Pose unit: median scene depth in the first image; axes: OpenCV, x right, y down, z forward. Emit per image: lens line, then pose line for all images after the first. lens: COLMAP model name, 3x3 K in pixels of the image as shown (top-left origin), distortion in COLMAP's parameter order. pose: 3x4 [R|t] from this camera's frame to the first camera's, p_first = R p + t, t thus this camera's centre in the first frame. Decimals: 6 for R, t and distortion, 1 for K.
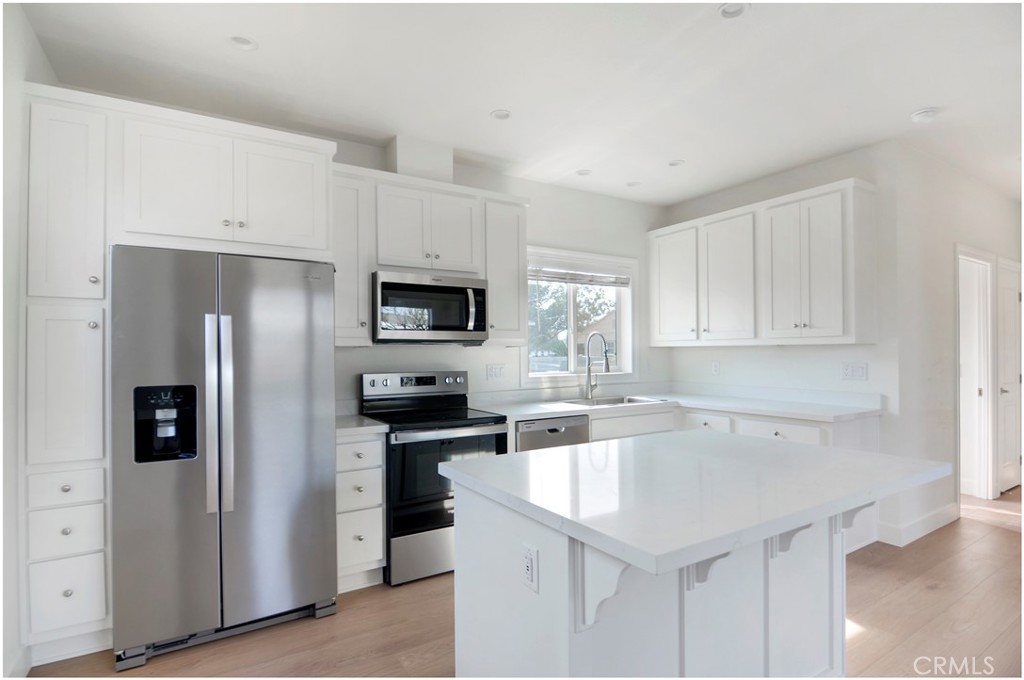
lens RADIAL K [[520.6, 0, 518.1], [0, 520.6, 349.4], [0, 0, 1]] dist [-0.003607, -0.000566]
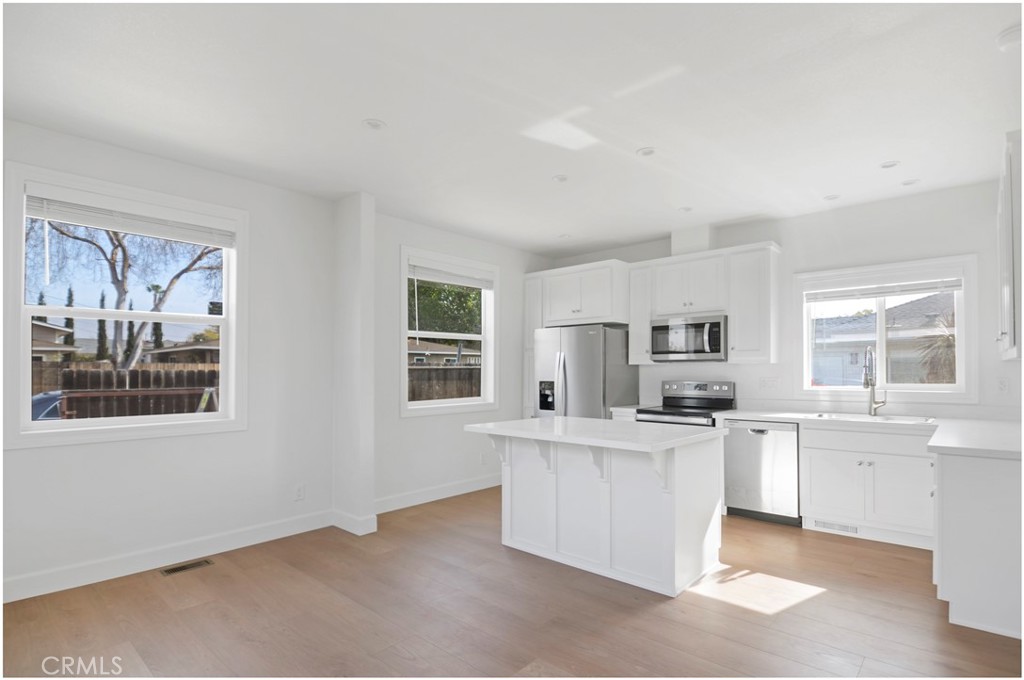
lens RADIAL K [[520.6, 0, 522.5], [0, 520.6, 362.8], [0, 0, 1]] dist [-0.003607, -0.000566]
pose [[0.261314, -0.011736, -0.965182, 1.107729], [0.005677, 0.999927, -0.010621, 0.003910], [0.965237, -0.002704, 0.261362, 0.130211]]
